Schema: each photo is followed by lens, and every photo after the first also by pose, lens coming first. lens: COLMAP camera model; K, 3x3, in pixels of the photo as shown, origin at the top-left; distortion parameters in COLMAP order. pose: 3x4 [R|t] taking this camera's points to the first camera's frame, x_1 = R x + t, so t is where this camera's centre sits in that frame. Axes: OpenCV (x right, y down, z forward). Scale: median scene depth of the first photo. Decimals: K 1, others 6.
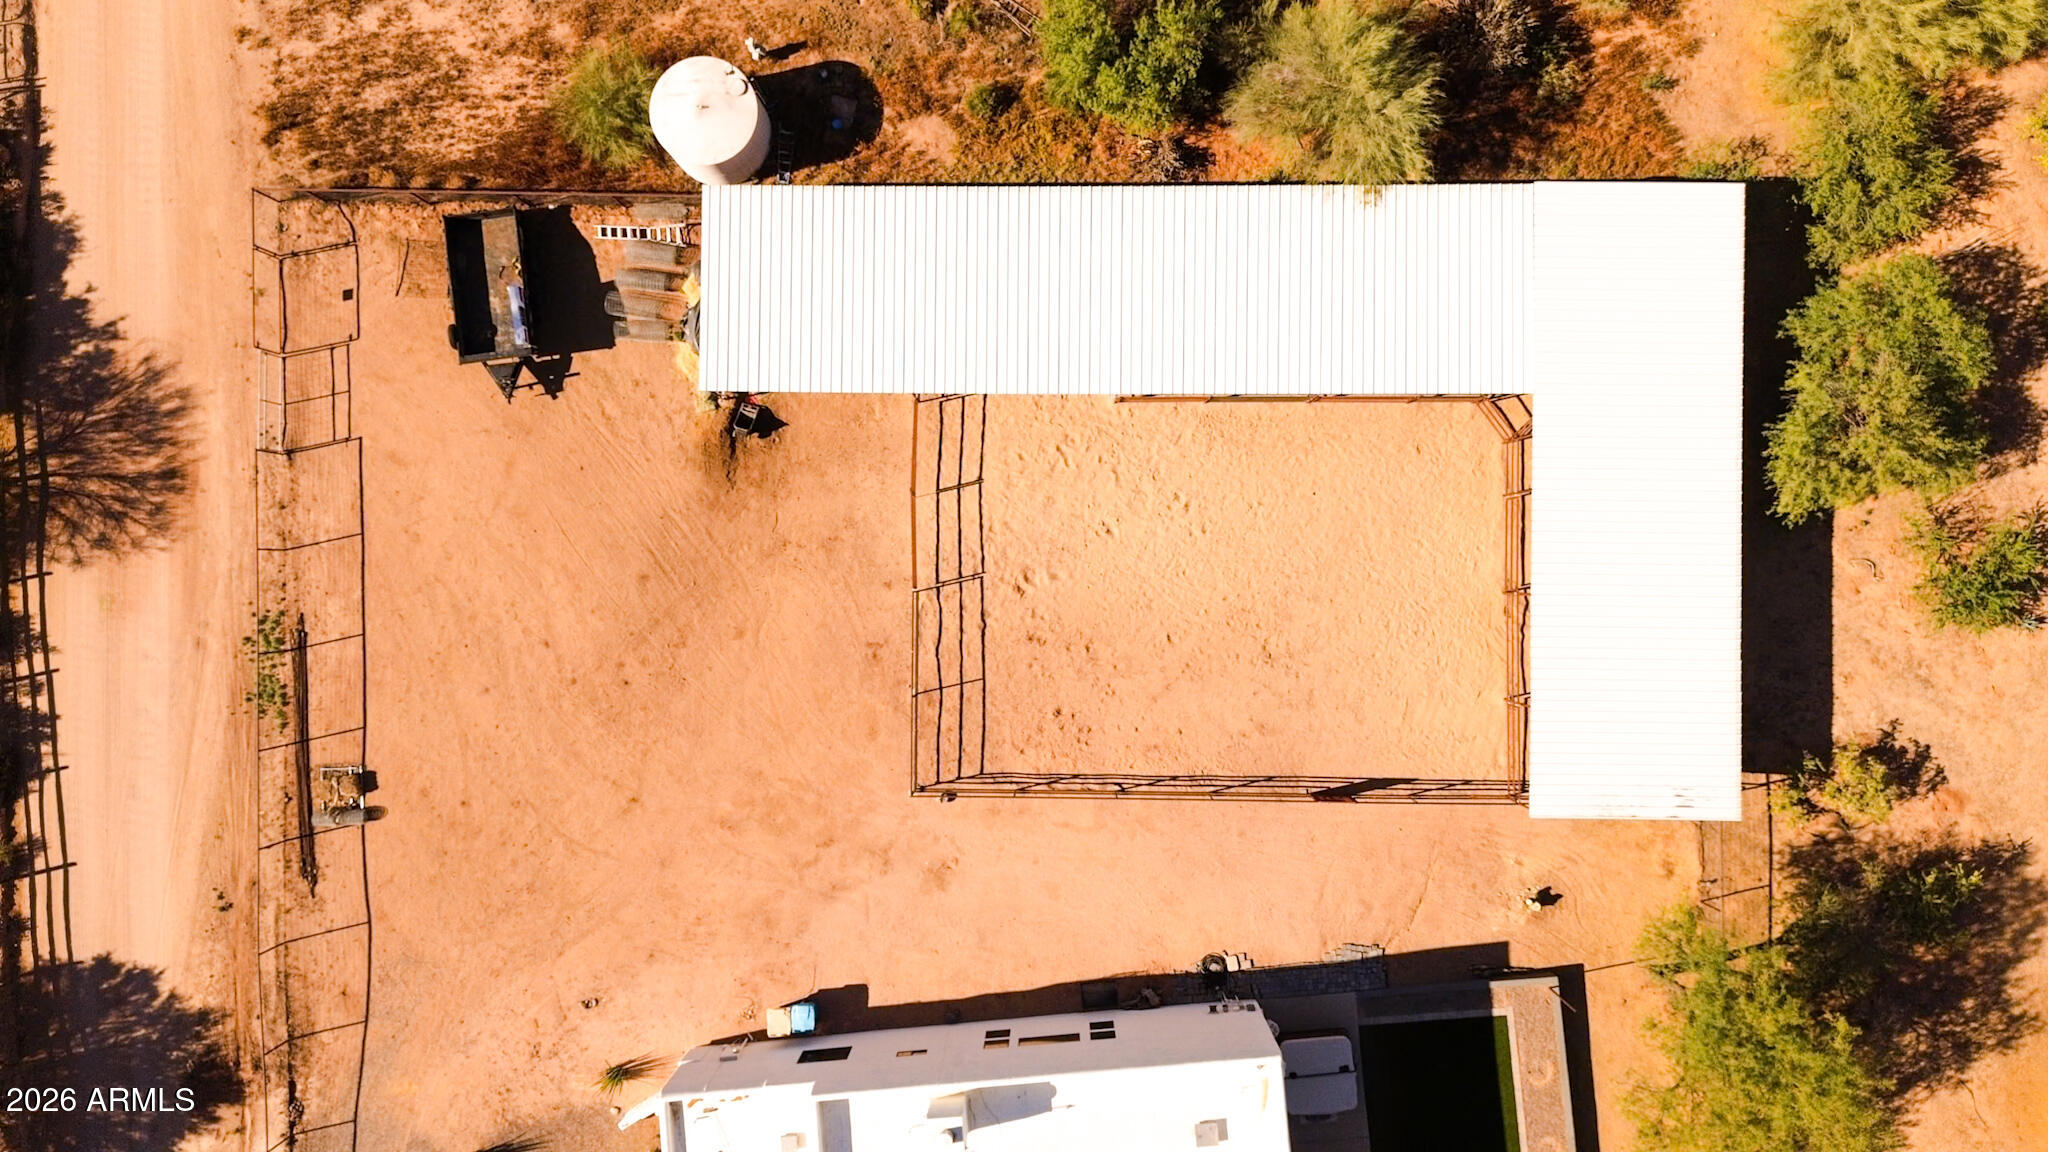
lens RADIAL K [[1454.5, 0, 1027.0], [0, 1454.5, 569.5], [0, 0, 1]] dist [0.072923, -0.067984]
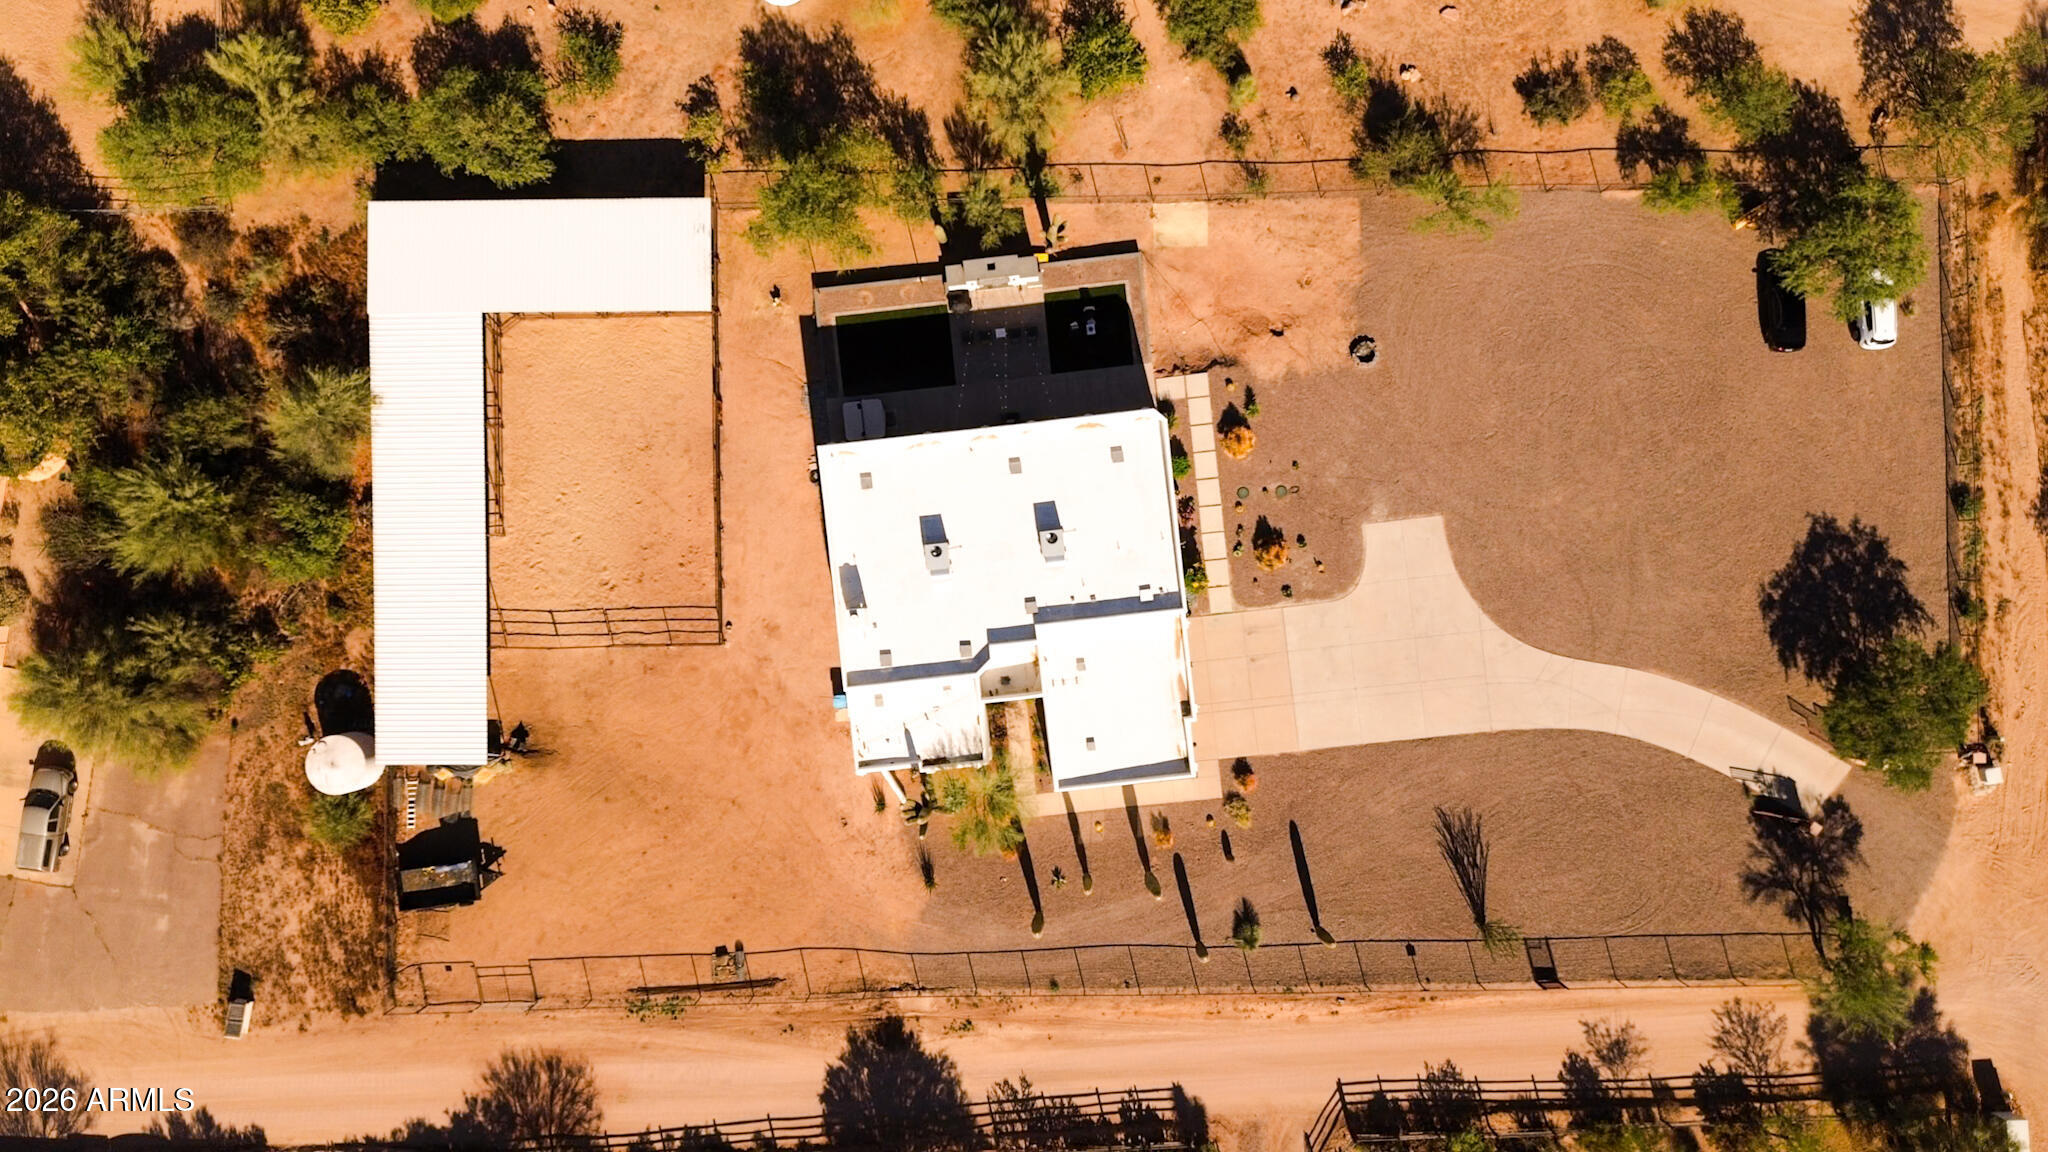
lens RADIAL K [[1454.5, 0, 1025.1], [0, 1454.5, 573.1], [0, 0, 1]] dist [0.072923, -0.067984]
pose [[-0.016300, -0.999681, 0.019275, -0.029704], [0.999712, -0.016633, -0.017287, 0.549739], [0.017602, 0.018988, 0.999665, -0.776893]]
